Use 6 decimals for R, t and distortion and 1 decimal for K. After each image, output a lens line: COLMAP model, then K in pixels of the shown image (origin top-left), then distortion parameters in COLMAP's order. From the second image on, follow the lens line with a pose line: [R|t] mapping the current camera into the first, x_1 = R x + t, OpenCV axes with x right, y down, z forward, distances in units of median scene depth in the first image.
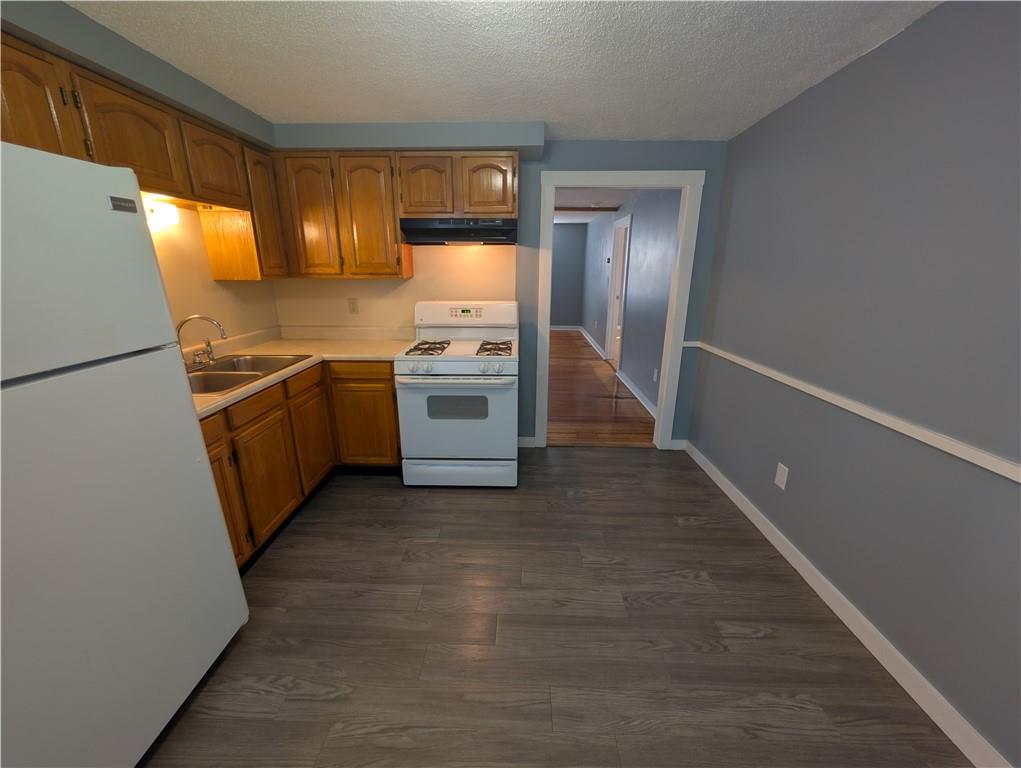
lens RADIAL K [[406.0, 0, 508.4], [0, 406.0, 388.3], [0, 0, 1]] dist [0.001154, -0.000570]
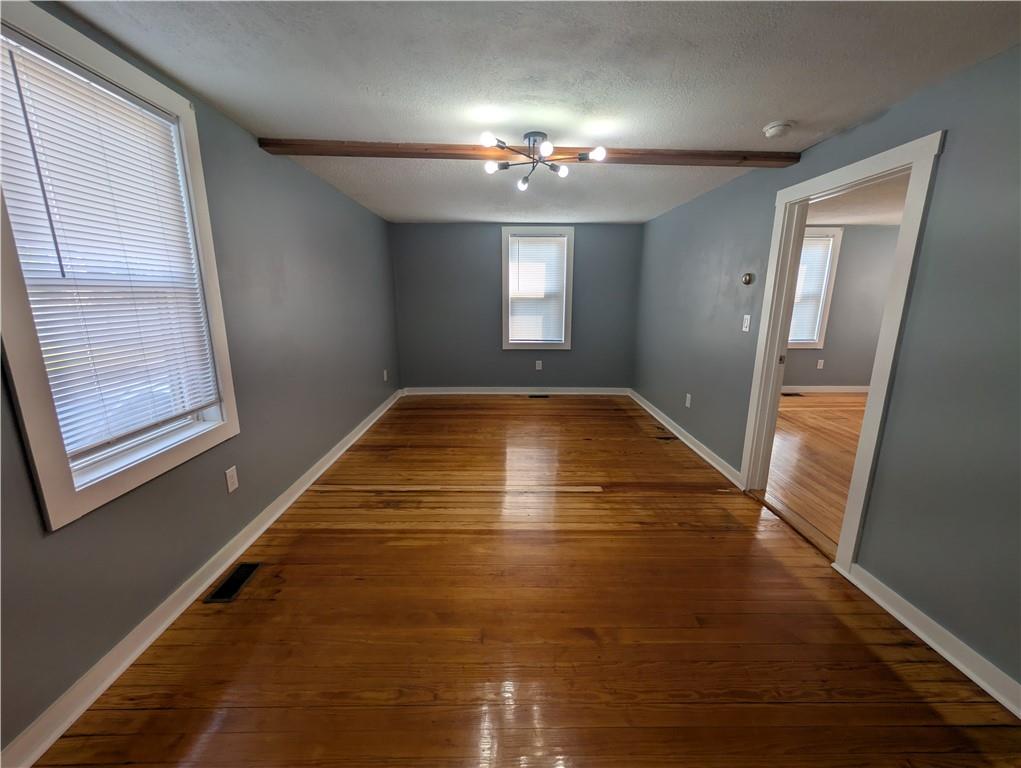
lens RADIAL K [[407.9, 0, 509.4], [0, 407.9, 386.3], [0, 0, 1]] dist [0.000259, 0.000365]
pose [[0.998838, -0.009010, 0.047346, -0.120857], [0.012463, 0.997244, -0.073137, -0.399072], [-0.046556, 0.073642, 0.996197, 1.376753]]
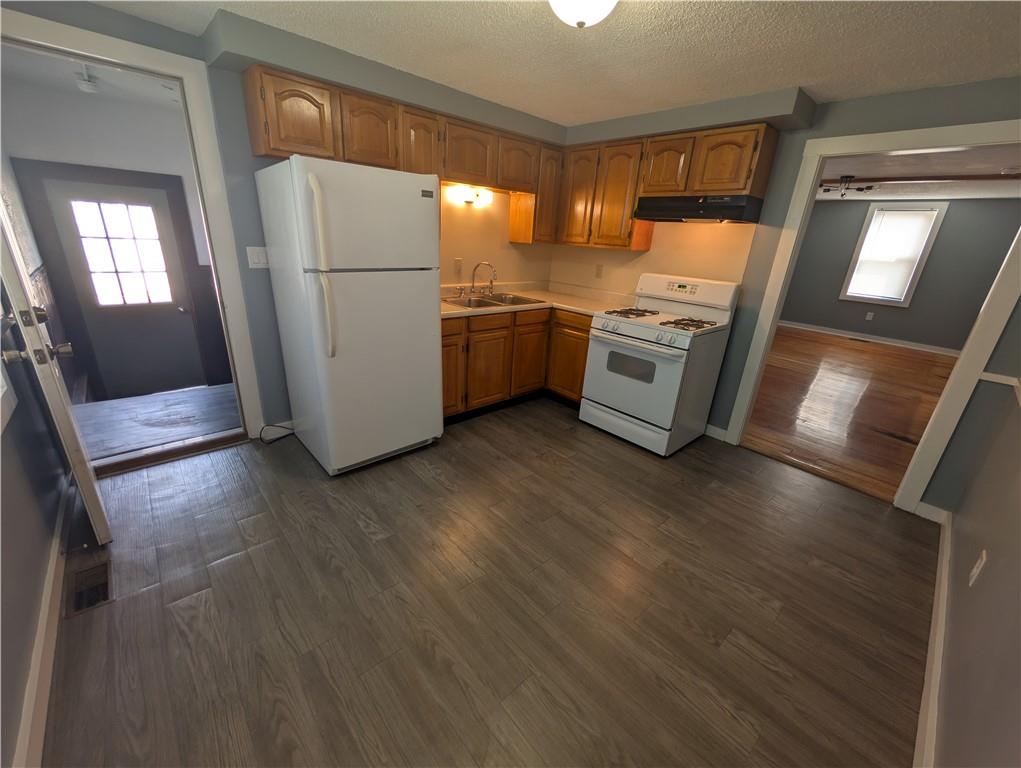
lens RADIAL K [[406.0, 0, 508.4], [0, 406.0, 388.3], [0, 0, 1]] dist [0.001154, -0.000570]
pose [[0.692310, 0.293431, -0.659245, 0.400439], [-0.263612, 0.953289, 0.147477, 0.026609], [0.671725, 0.071686, 0.737324, -0.059972]]
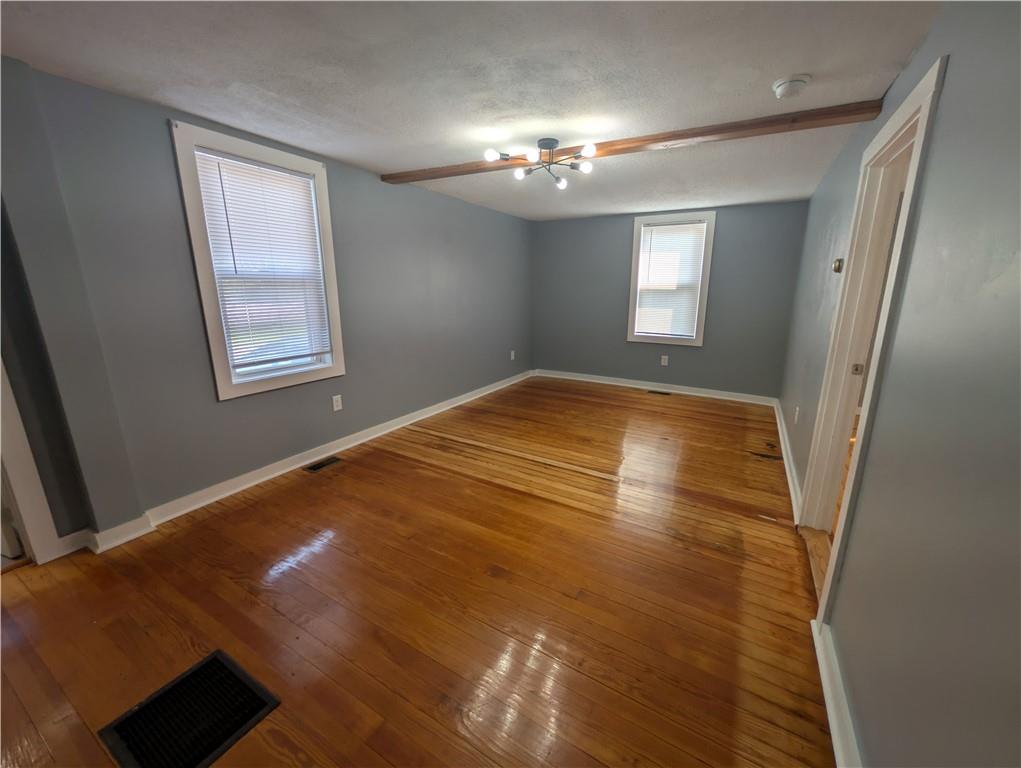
lens RADIAL K [[406.0, 0, 508.4], [0, 406.0, 388.3], [0, 0, 1]] dist [0.001154, -0.000570]
pose [[0.878055, 0.123371, -0.462384, 0.417160], [-0.145727, 0.989242, -0.012786, -0.386397], [0.455832, 0.078608, 0.886588, 1.347011]]
